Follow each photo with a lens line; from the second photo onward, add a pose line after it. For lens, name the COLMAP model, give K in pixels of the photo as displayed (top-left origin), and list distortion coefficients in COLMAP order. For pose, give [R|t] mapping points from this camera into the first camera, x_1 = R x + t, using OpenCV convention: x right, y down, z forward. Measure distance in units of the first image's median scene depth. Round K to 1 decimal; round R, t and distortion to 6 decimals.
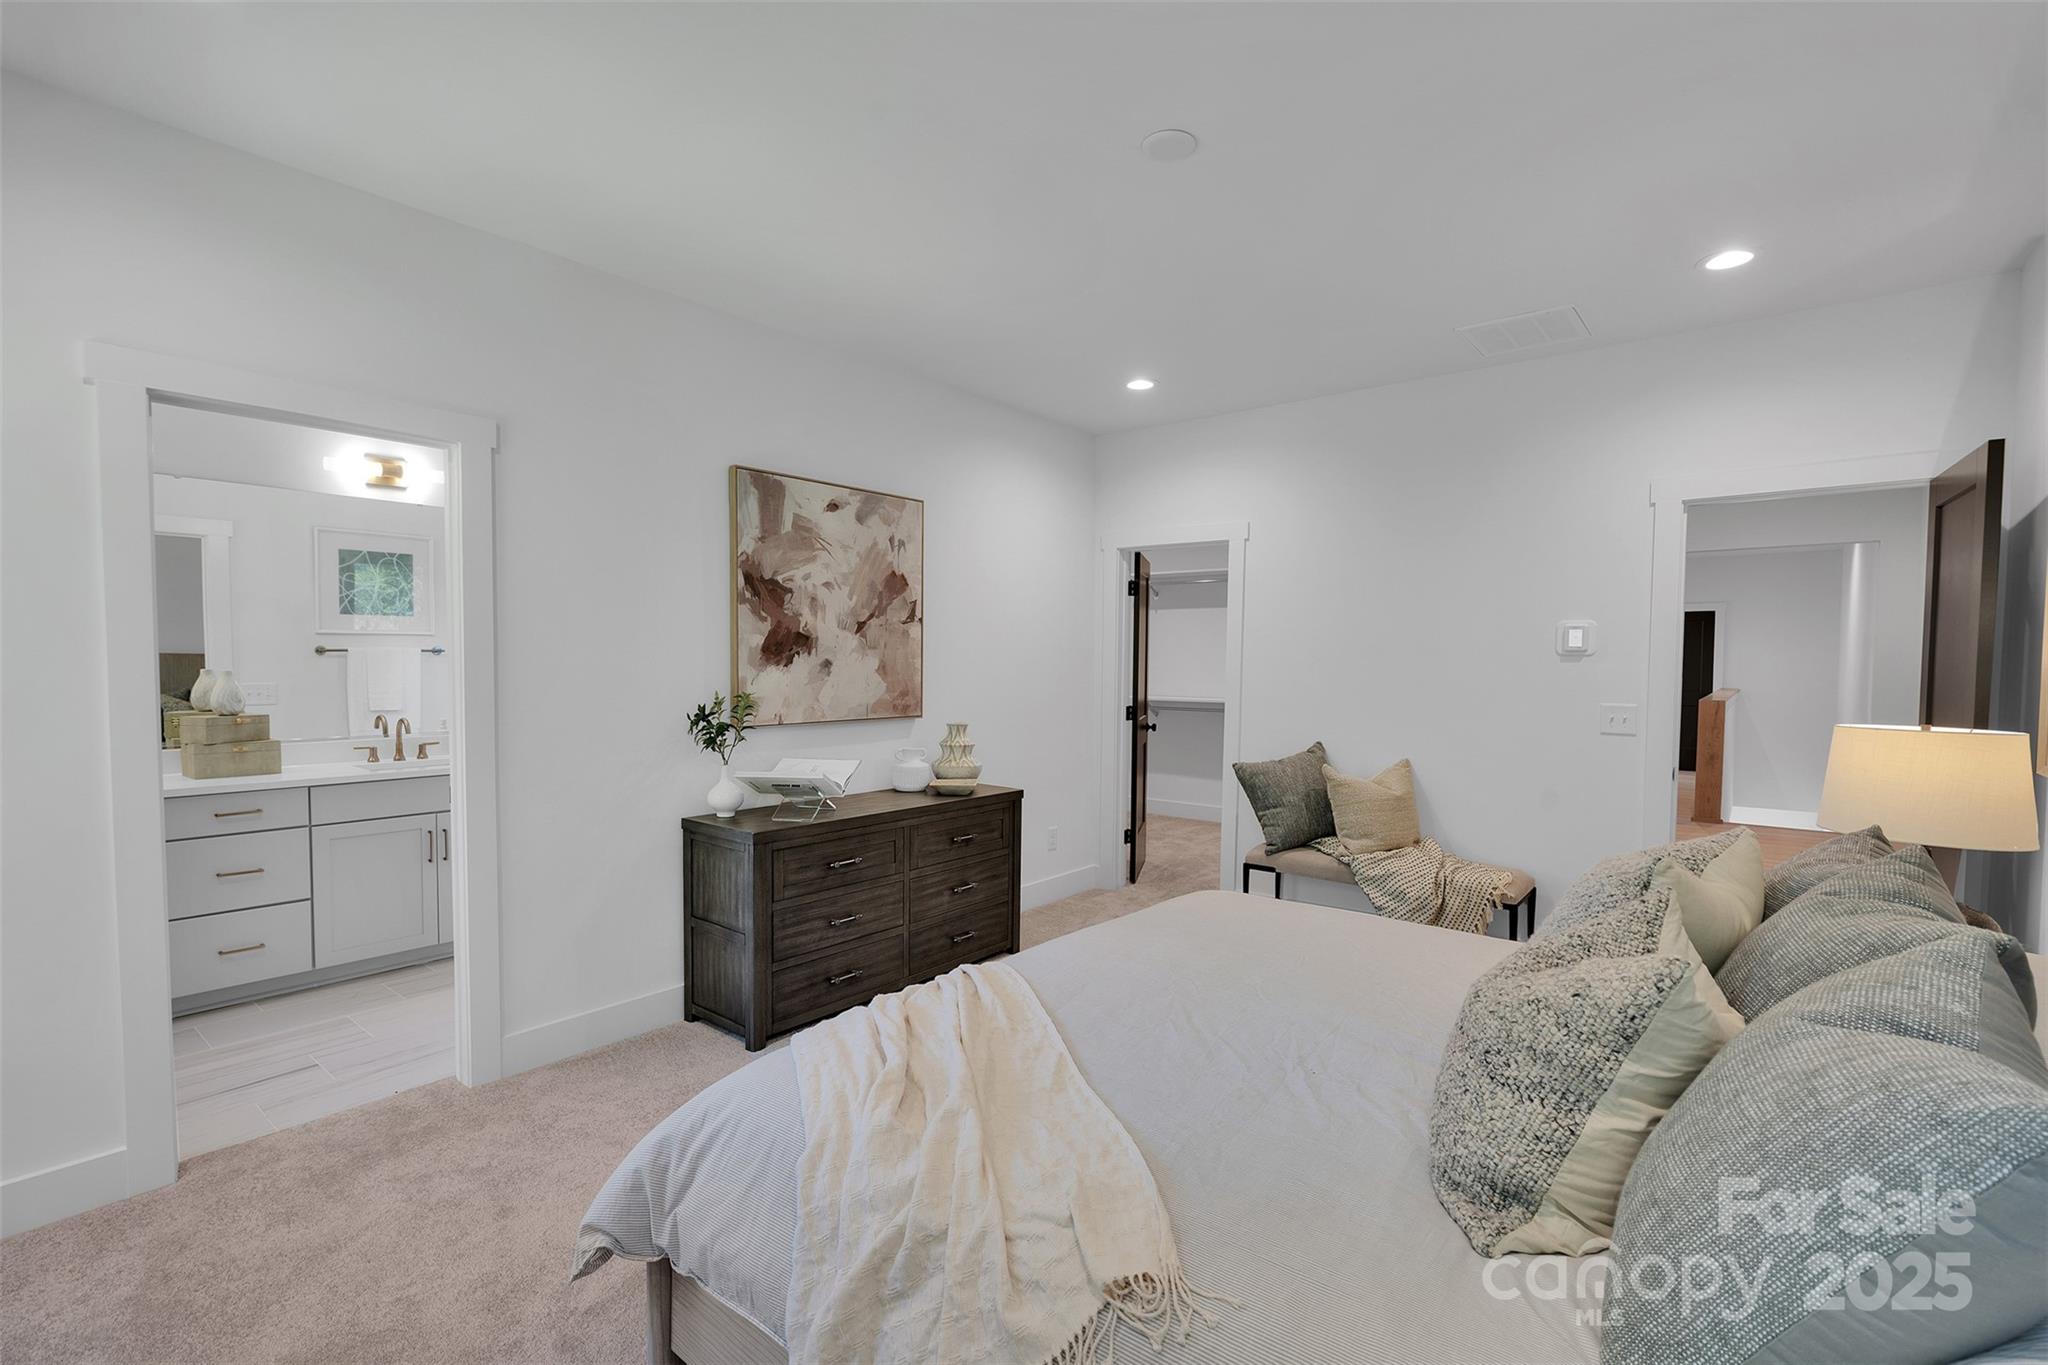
lens RADIAL K [[942.9, 0, 1036.4], [0, 942.9, 681.1], [0, 0, 1]] dist [0.002676, 0.000438]
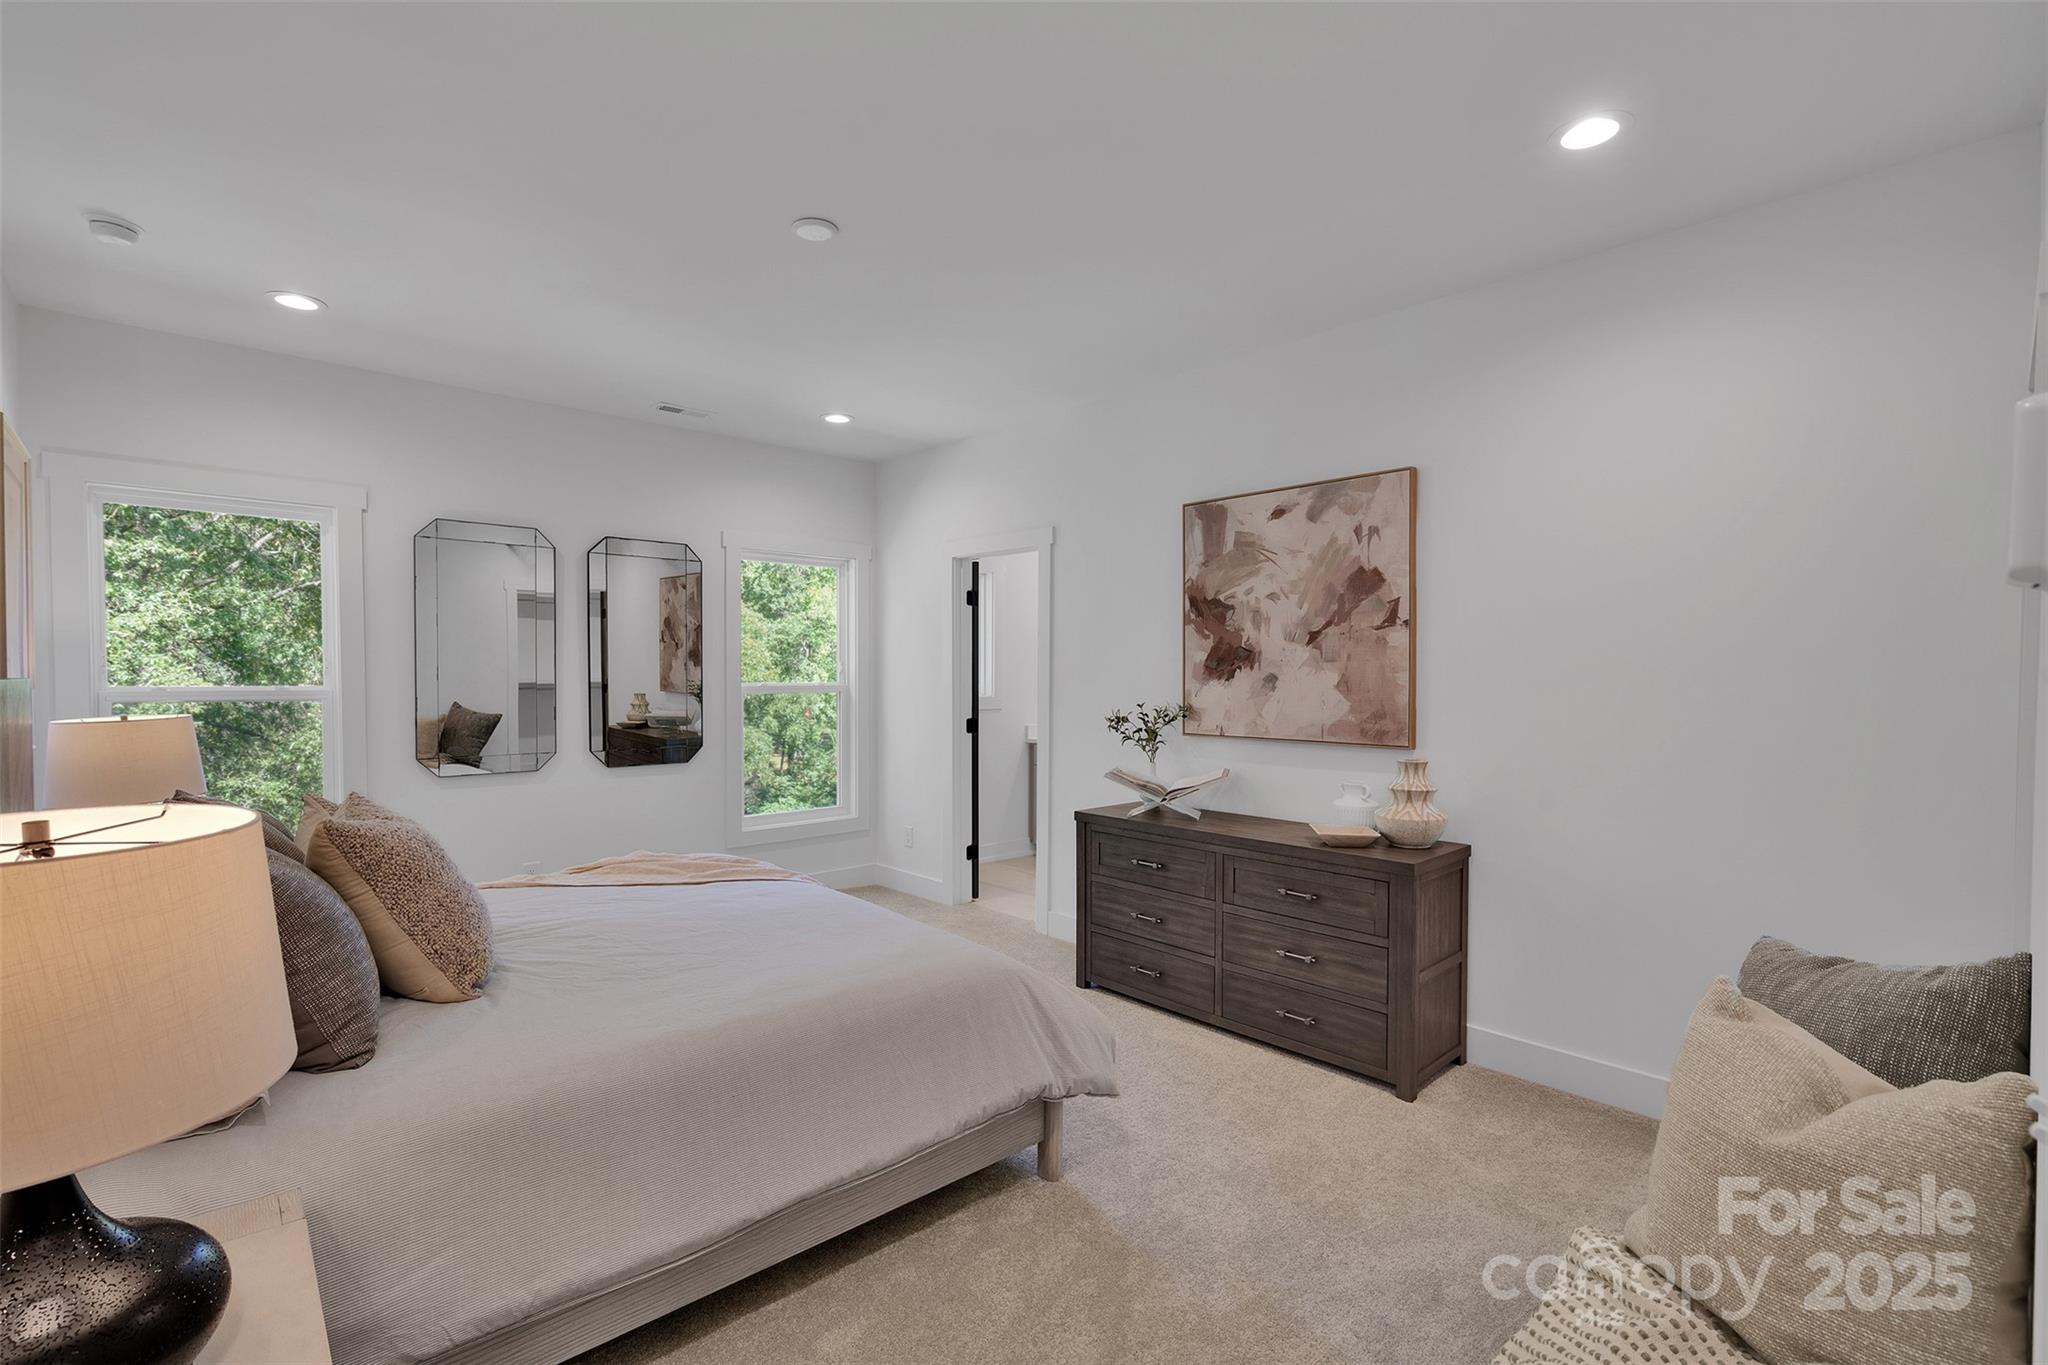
lens RADIAL K [[942.9, 0, 1036.6], [0, 942.9, 684.1], [0, 0, 1]] dist [0.002676, 0.000438]
pose [[-0.155127, 0.014421, -0.987789, 0.778206], [-0.017928, 0.999688, 0.017410, -0.025285], [0.987732, 0.020410, -0.154820, 0.928021]]
